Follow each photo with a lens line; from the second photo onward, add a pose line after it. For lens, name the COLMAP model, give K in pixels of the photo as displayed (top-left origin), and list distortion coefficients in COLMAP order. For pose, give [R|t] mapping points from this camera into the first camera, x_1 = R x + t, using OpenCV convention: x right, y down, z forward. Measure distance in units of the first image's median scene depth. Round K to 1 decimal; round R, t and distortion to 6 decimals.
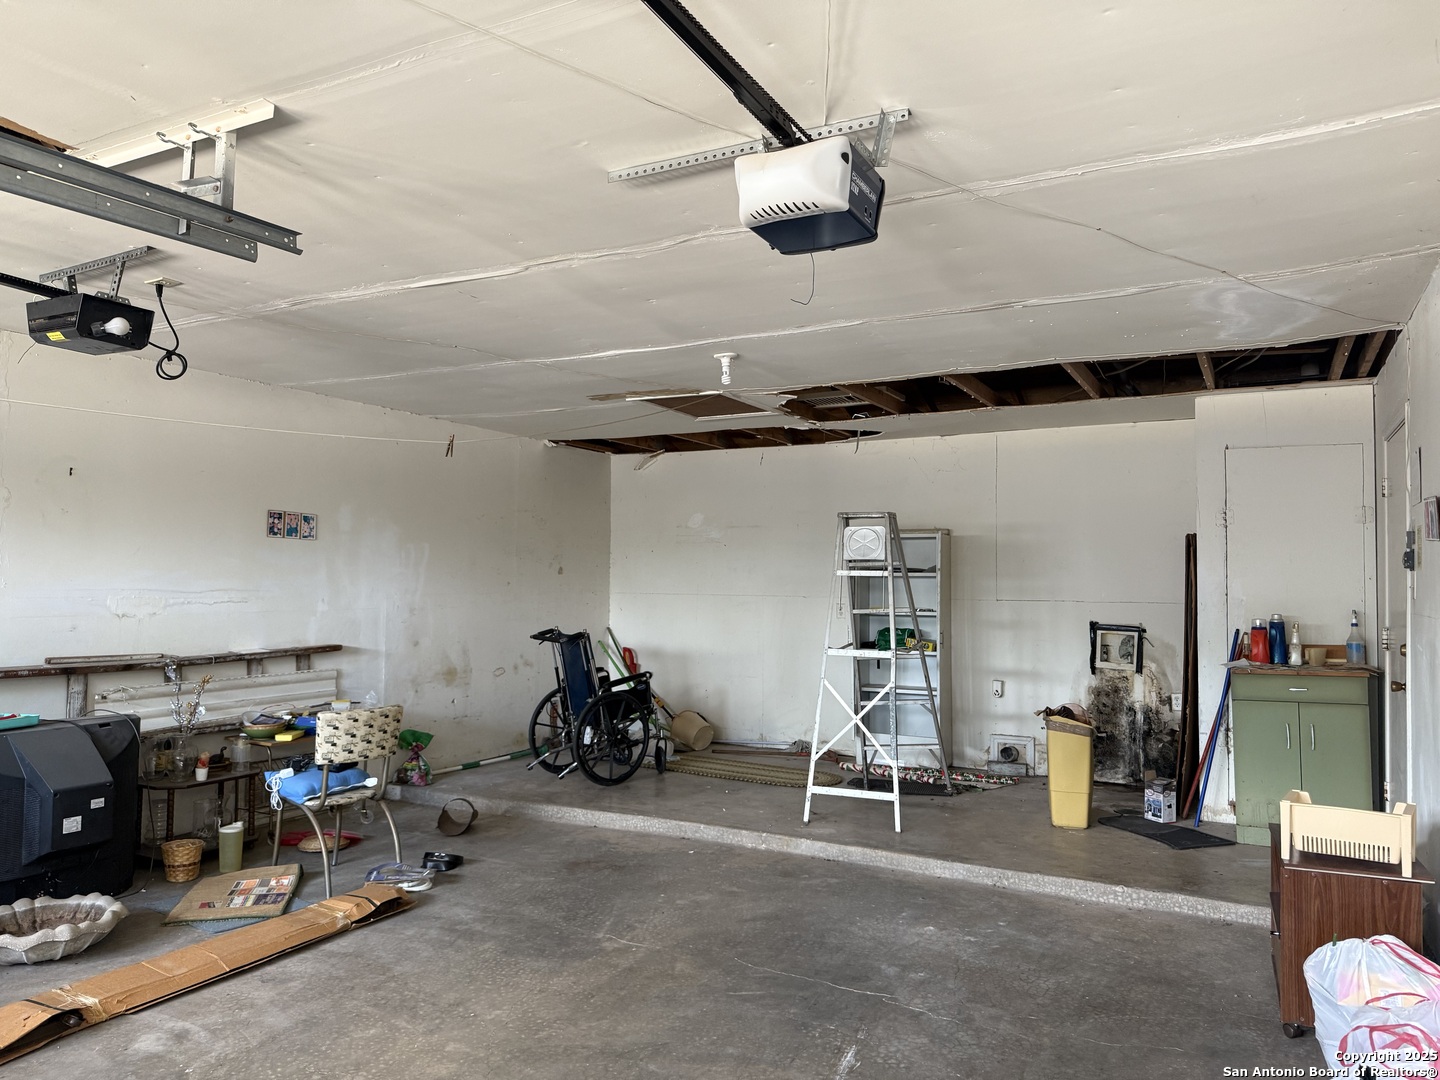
lens RADIAL K [[1015.9, 0, 717.9], [0, 1015.9, 541.3], [0, 0, 1]] dist [0.046410, -0.059185]
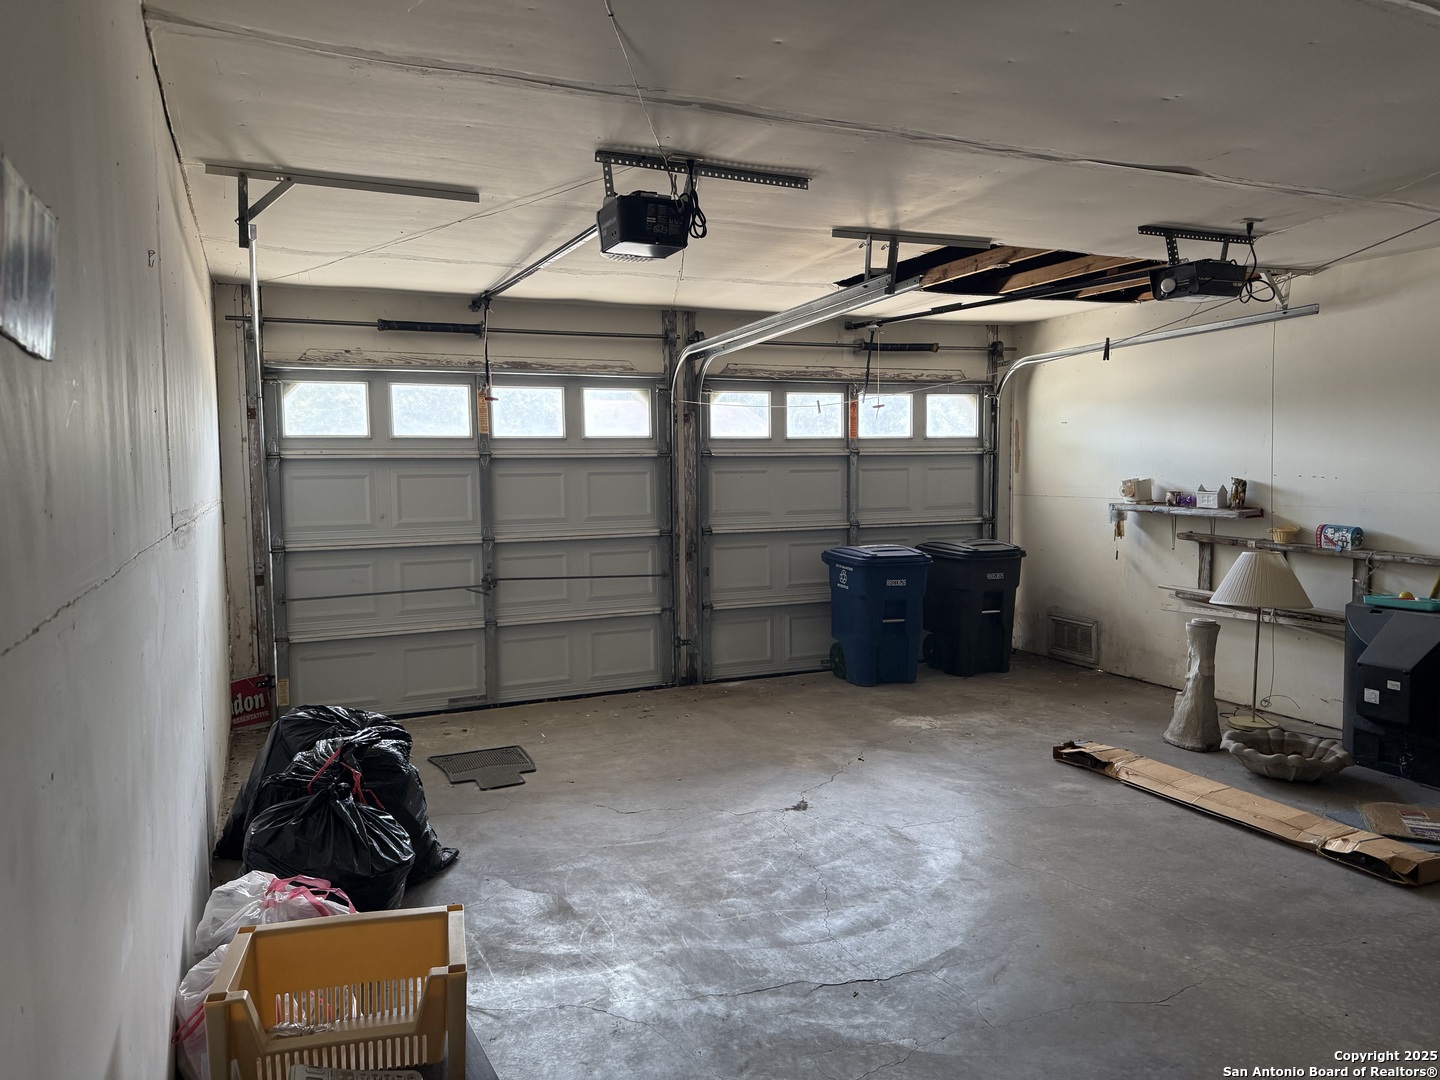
lens RADIAL K [[1015.9, 0, 718.1], [0, 1015.9, 539.1], [0, 0, 1]] dist [0.046410, -0.059185]
pose [[-0.605277, 0.055621, -0.794069, 0.703017], [0.029942, 0.998441, 0.047112, 0.029790], [0.795451, 0.004740, -0.605999, 1.127020]]
